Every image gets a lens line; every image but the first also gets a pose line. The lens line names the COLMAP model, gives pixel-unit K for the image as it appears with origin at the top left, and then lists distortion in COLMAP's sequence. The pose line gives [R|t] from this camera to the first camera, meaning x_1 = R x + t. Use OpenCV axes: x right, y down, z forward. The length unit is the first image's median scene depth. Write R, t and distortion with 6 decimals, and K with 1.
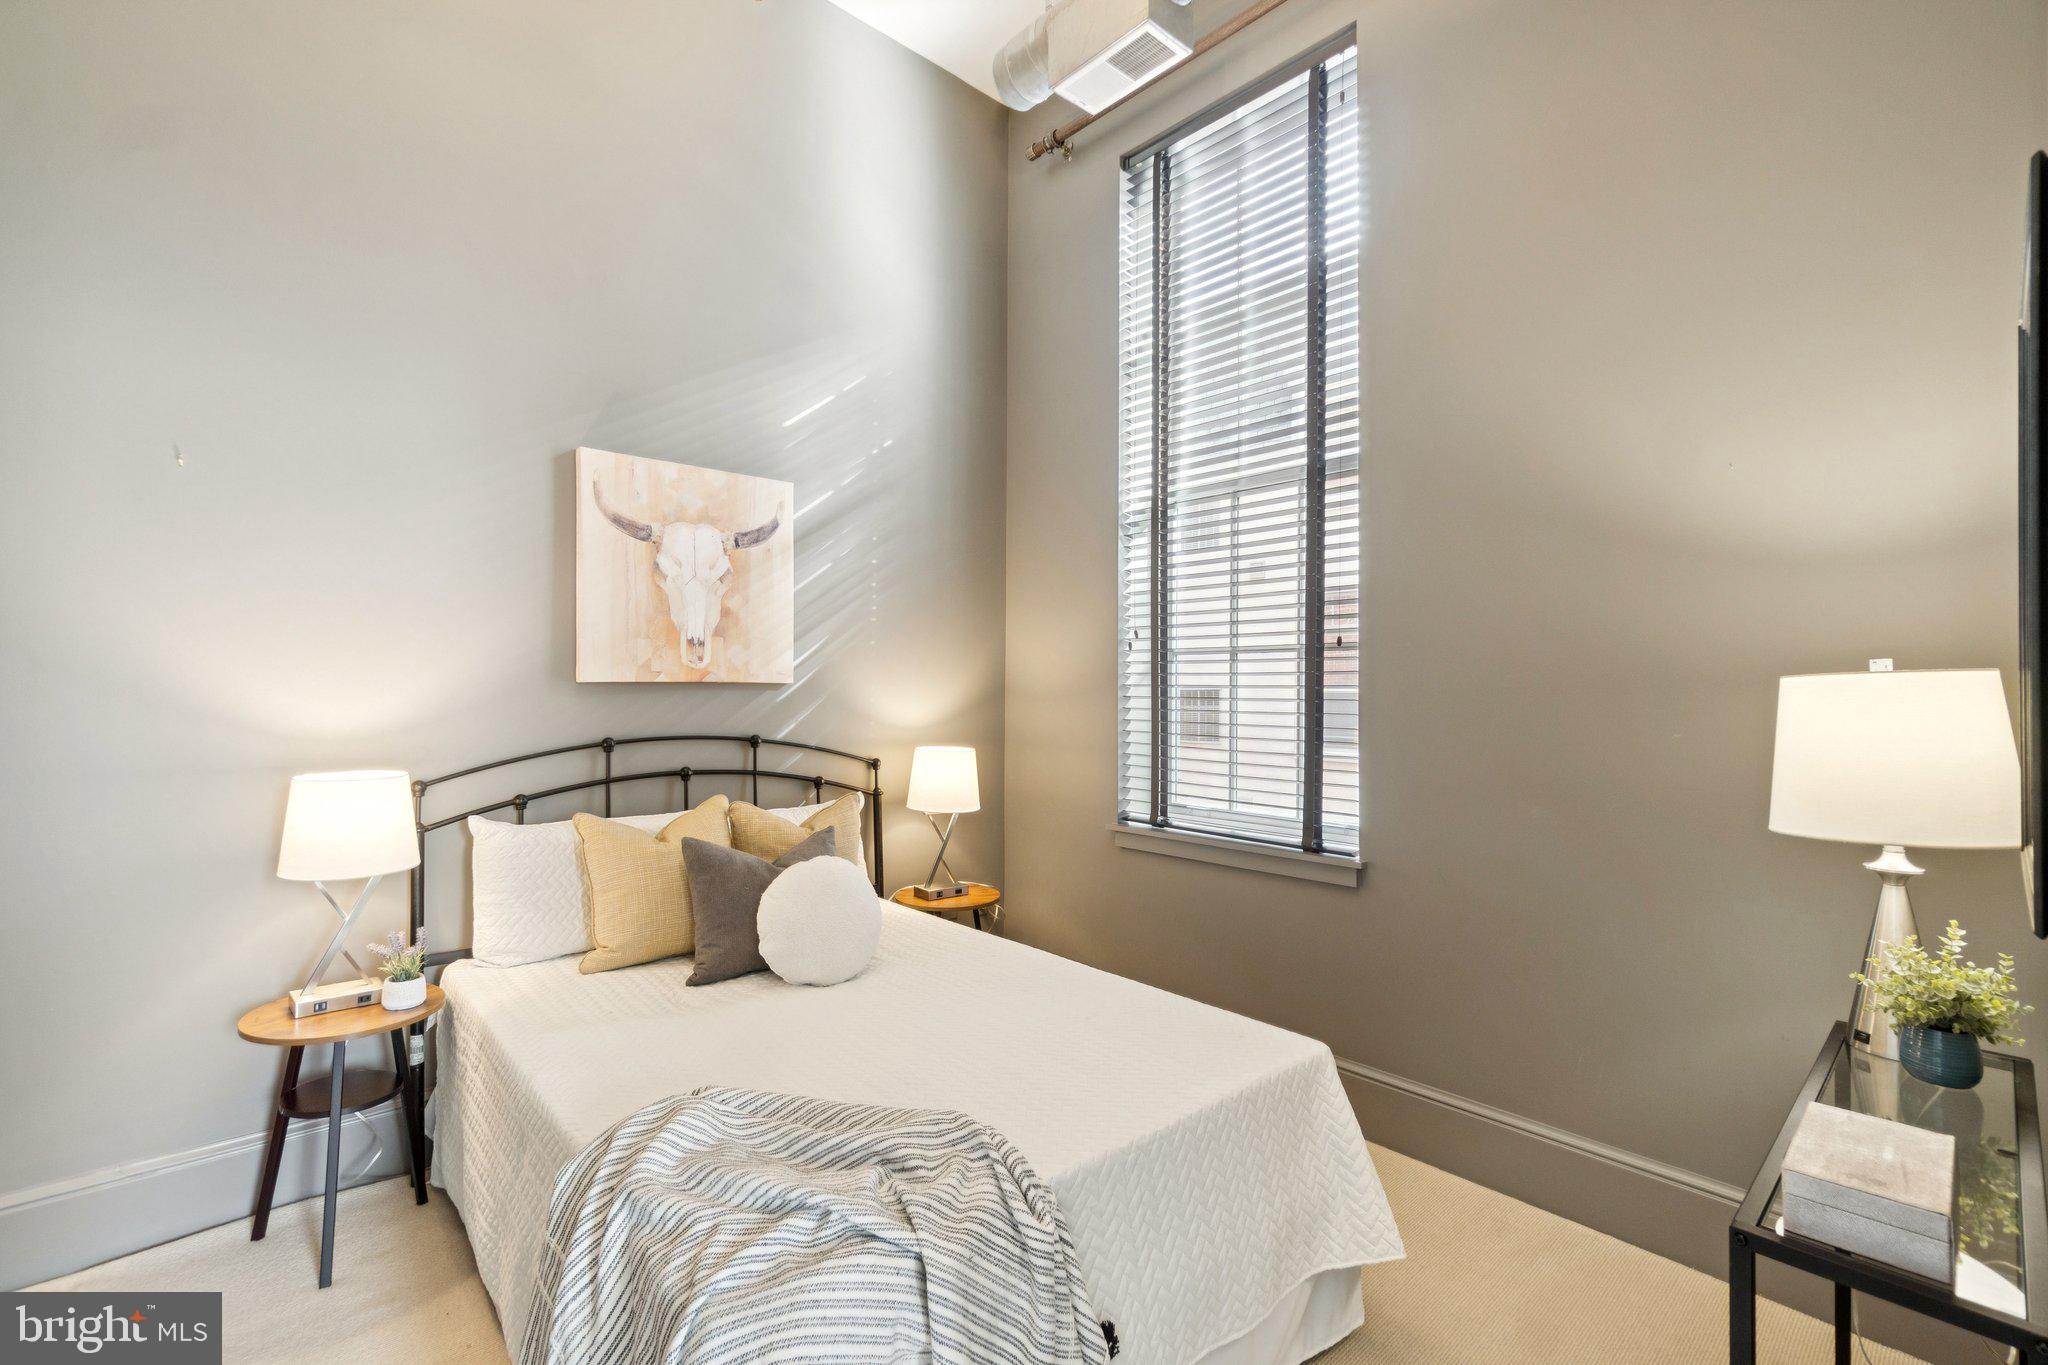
lens RADIAL K [[895.7, 0, 1022.8], [0, 895.7, 690.4], [0, 0, 1]] dist [-0.001554, -0.000295]
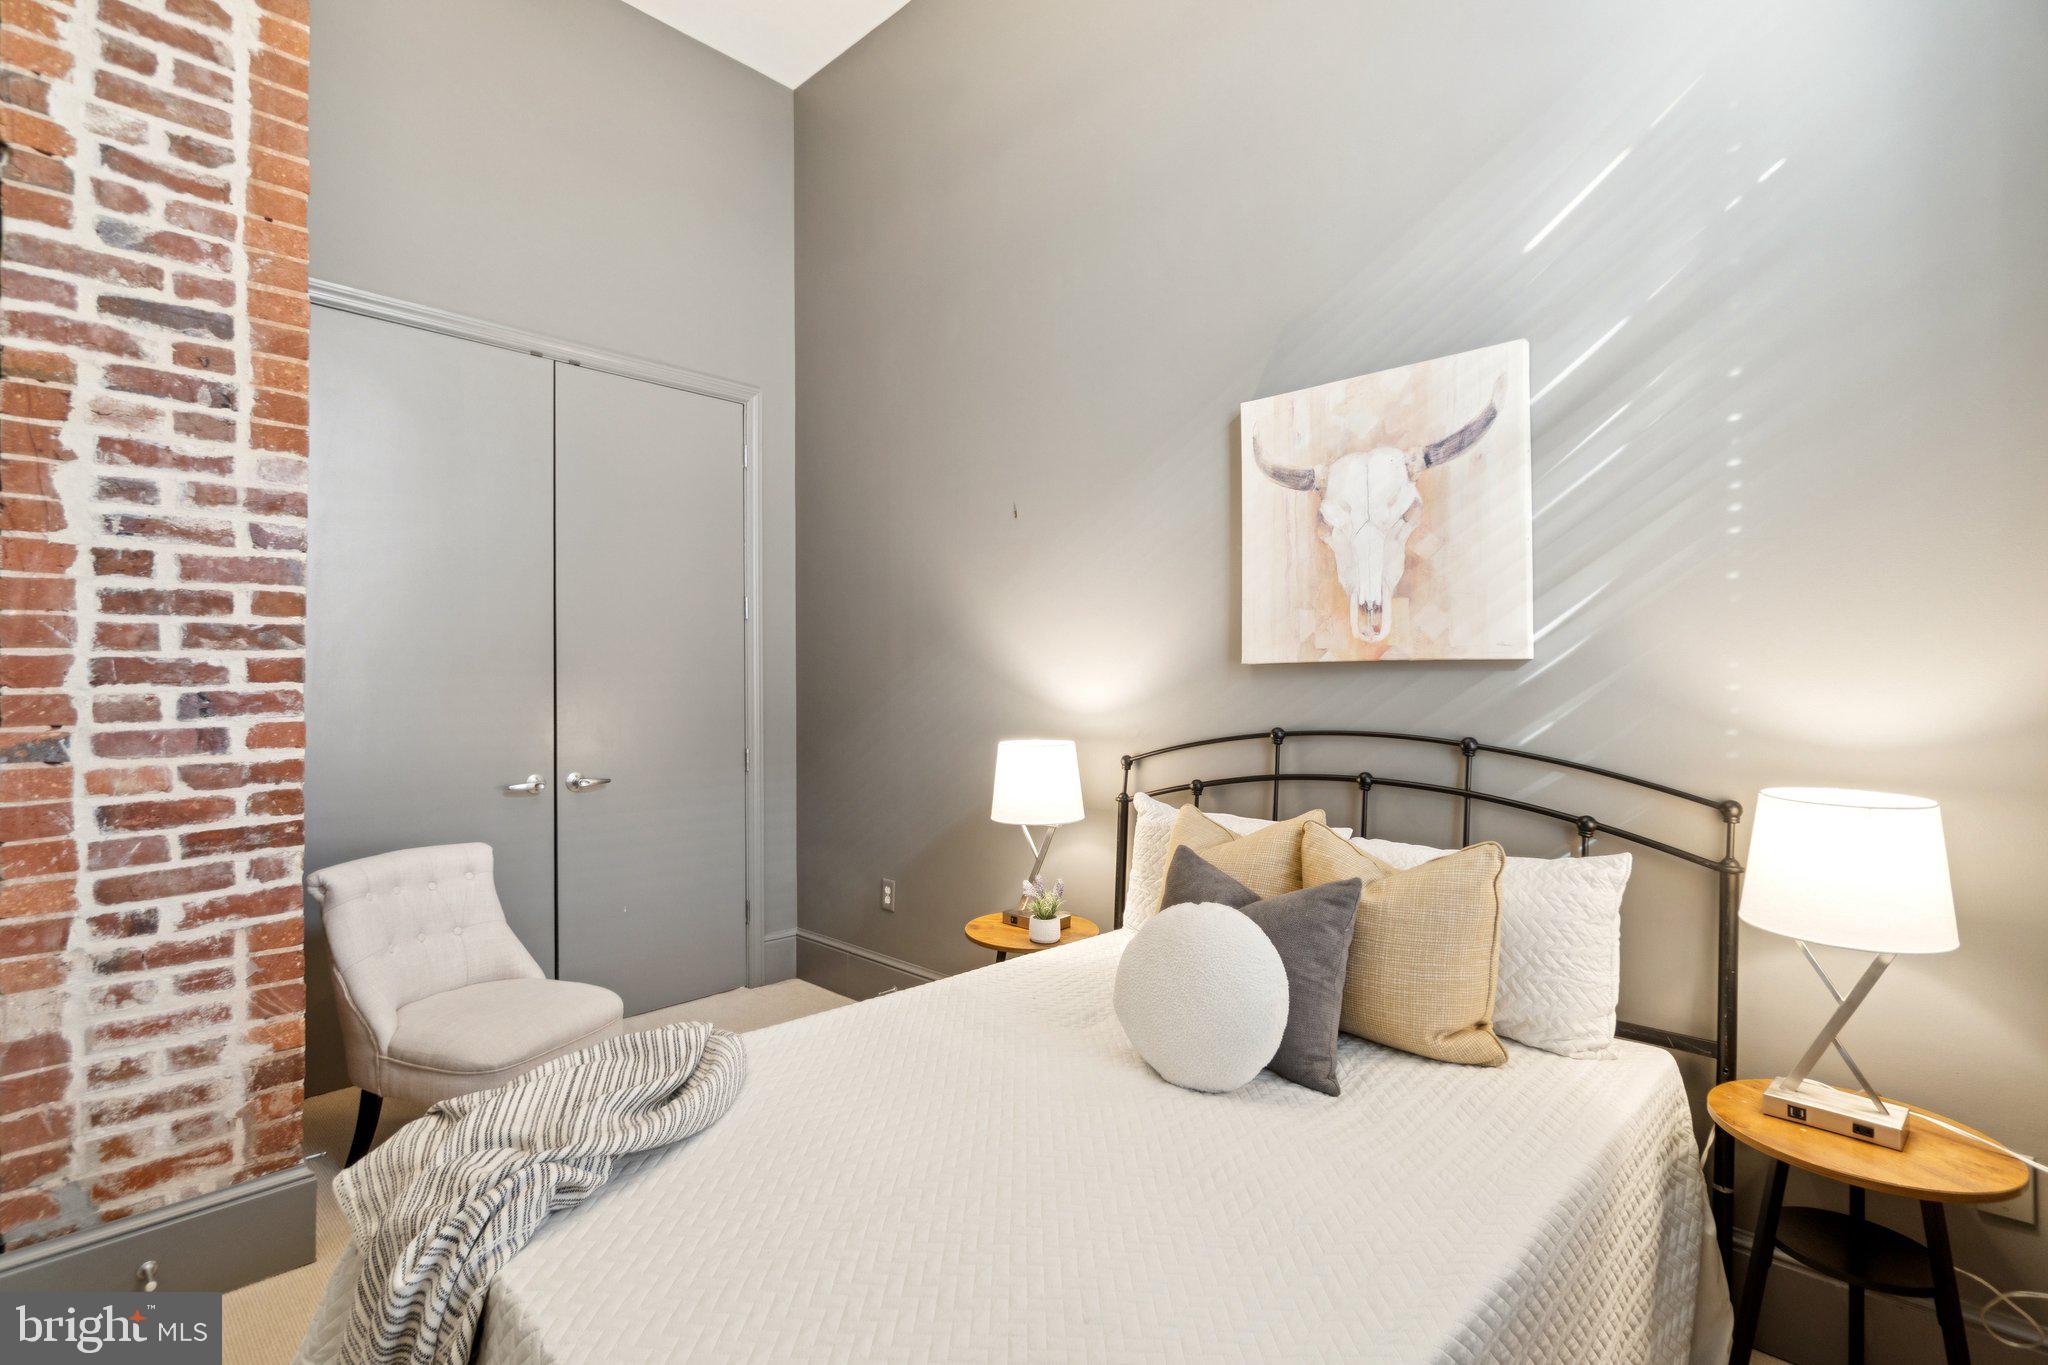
lens RADIAL K [[956.5, 0, 1015.9], [0, 956.5, 680.3], [0, 0, 1]] dist [-0.003429, 0.000383]
pose [[0.069568, -0.009517, -0.997532, 0.412581], [-0.003608, 0.999946, -0.009791, 0.016111], [0.997571, 0.004280, 0.069529, 0.644850]]
